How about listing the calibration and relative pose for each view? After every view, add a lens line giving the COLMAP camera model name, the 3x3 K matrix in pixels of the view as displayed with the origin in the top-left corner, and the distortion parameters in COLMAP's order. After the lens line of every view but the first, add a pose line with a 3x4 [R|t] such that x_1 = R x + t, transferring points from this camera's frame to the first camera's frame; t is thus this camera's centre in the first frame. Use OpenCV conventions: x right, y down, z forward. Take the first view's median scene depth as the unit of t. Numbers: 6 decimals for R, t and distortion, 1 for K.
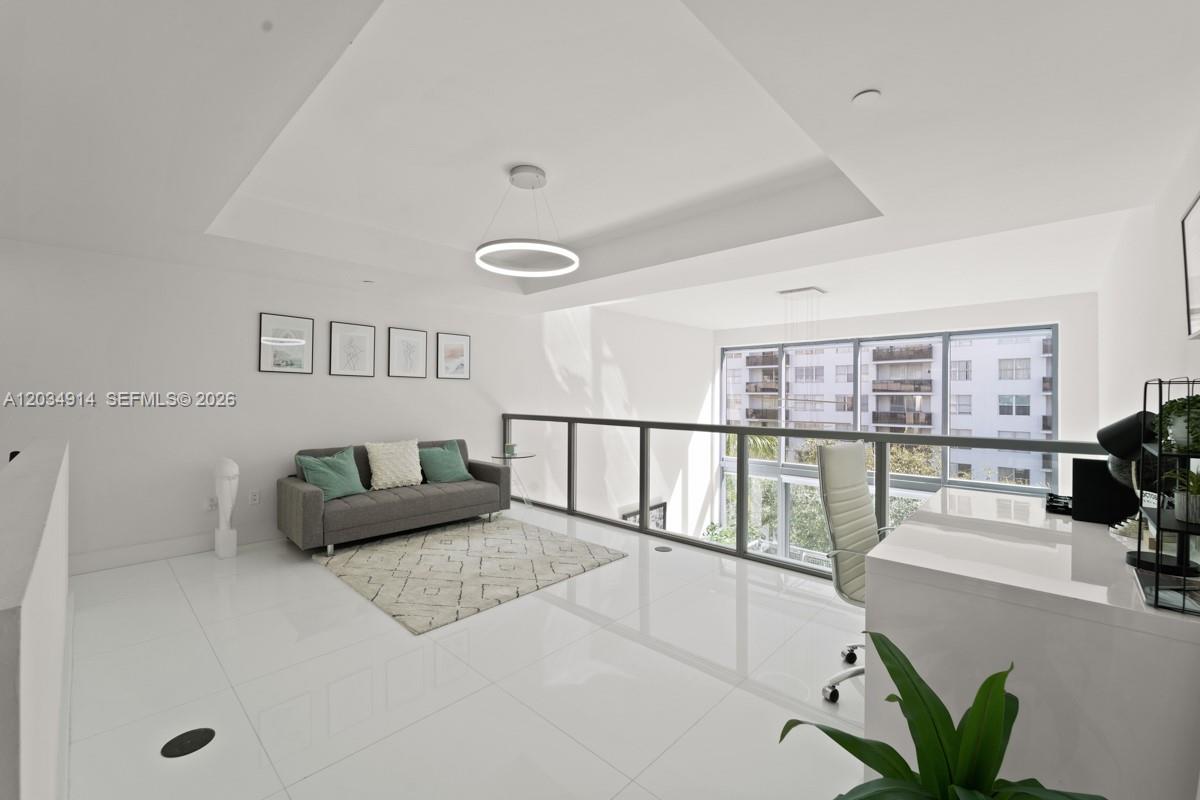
lens RADIAL K [[492.8, 0, 610.7], [0, 492.8, 394.8], [0, 0, 1]] dist [0.002130, 0.000363]
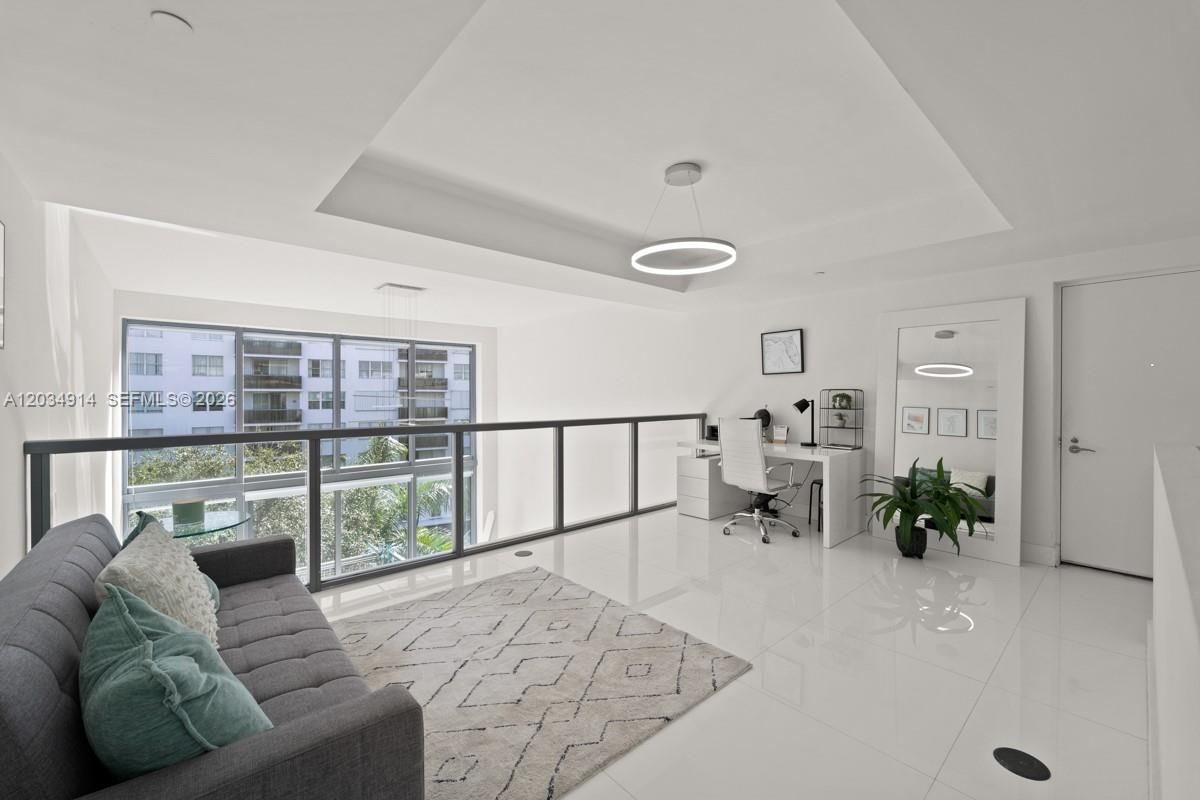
lens RADIAL K [[484.0, 0, 603.1], [0, 484.0, 393.3], [0, 0, 1]] dist [0.000810, -0.000161]
pose [[0.095821, -0.003335, 0.995393, -0.361789], [-0.001746, 0.999992, 0.003518, -0.001452], [-0.995397, -0.002075, 0.095815, 0.334430]]
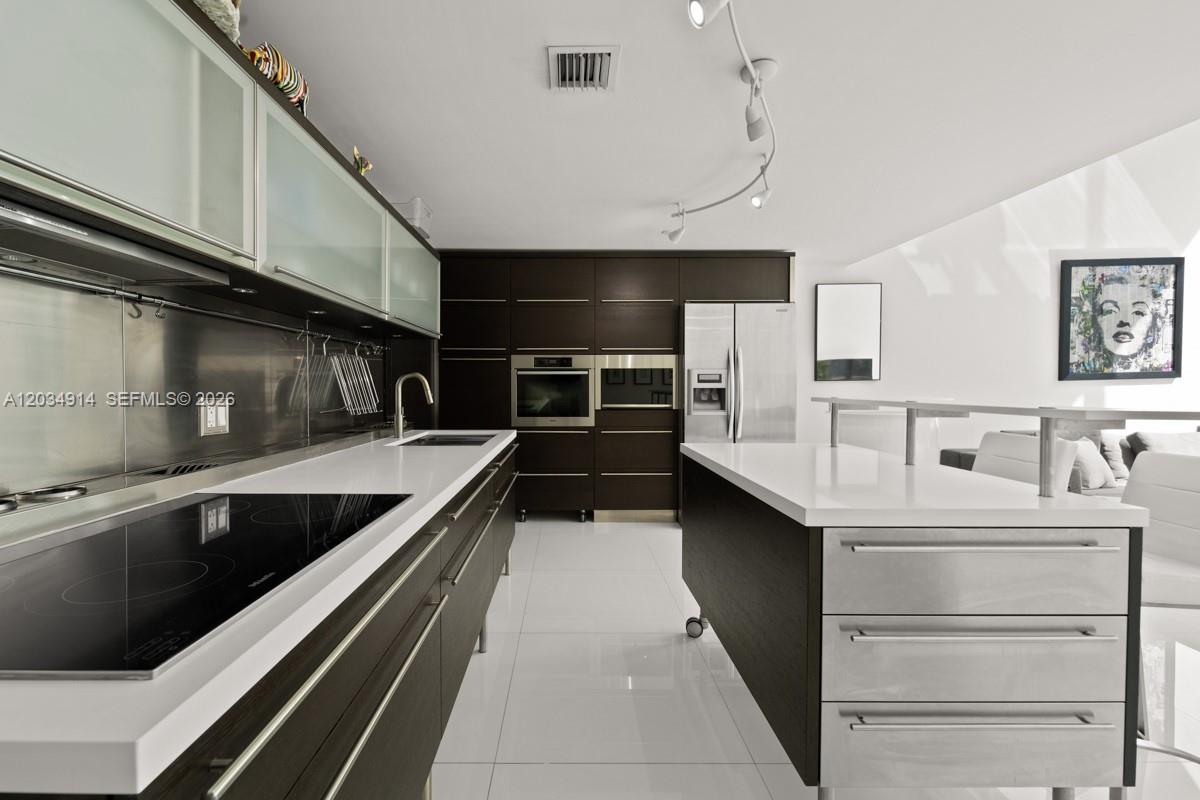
lens RADIAL K [[500.4, 0, 566.1], [0, 500.4, 395.0], [0, 0, 1]] dist [-0.000861, -0.000726]
pose [[0.670169, 0.006443, -0.742180, 0.059880], [0.007563, 0.999851, 0.015509, 0.322109], [0.742170, -0.016007, 0.670021, 0.122301]]
